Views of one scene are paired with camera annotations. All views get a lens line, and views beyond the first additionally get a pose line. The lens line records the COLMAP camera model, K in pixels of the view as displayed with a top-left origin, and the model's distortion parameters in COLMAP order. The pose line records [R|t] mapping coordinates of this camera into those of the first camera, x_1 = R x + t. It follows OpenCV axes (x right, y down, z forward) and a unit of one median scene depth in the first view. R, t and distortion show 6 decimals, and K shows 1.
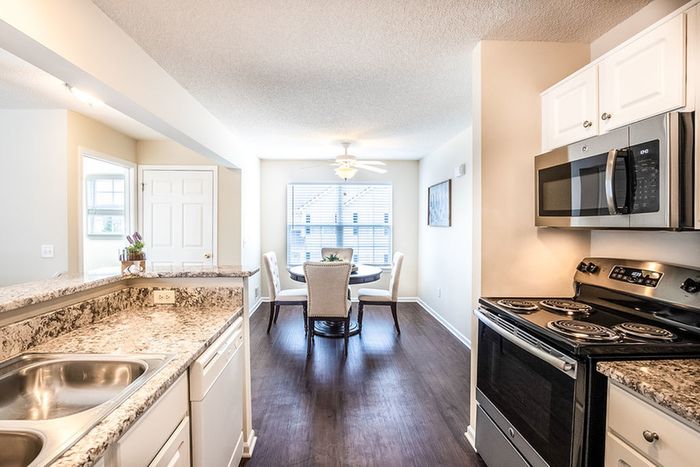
lens RADIAL K [[329.7, 0, 346.8], [0, 329.7, 215.9], [0, 0, 1]] dist [0.000840, 0.000045]
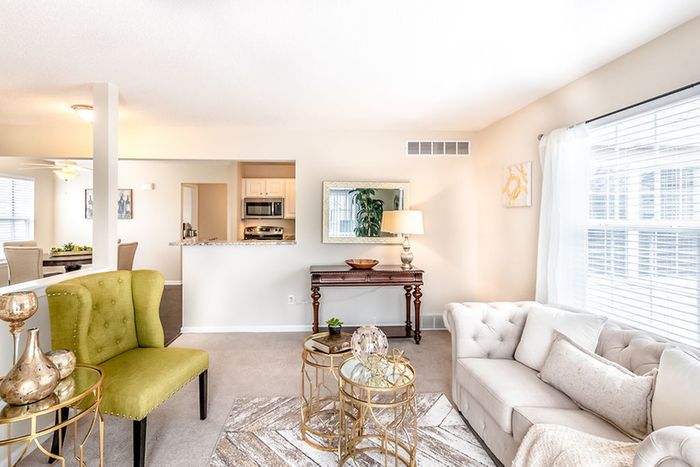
lens RADIAL K [[329.7, 0, 346.8], [0, 329.7, 215.9], [0, 0, 1]] dist [0.000840, 0.000045]
pose [[-0.037037, 0.001750, 0.999312, -1.345119], [-0.026274, 0.999651, -0.002724, -0.006059], [-0.998968, -0.026357, -0.036978, 0.032257]]
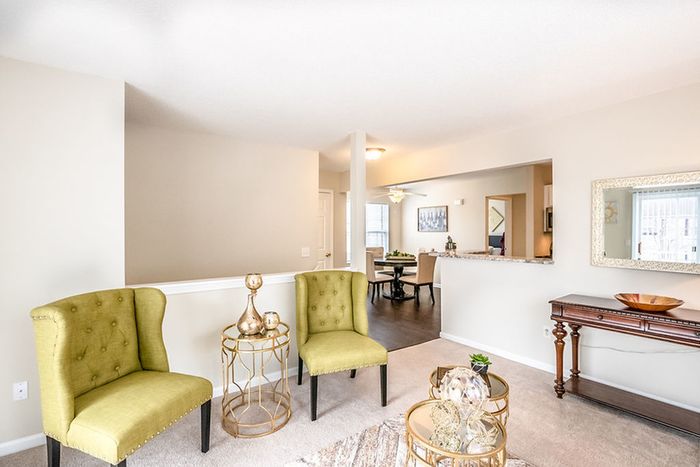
lens RADIAL K [[336.2, 0, 350.3], [0, 336.2, 240.0], [0, 0, 1]] dist [-0.001085, -0.000143]
pose [[0.826453, -0.023078, 0.562532, -1.204129], [-0.007295, 0.998637, 0.051687, -0.015504], [-0.562958, -0.046820, 0.825158, -0.231018]]
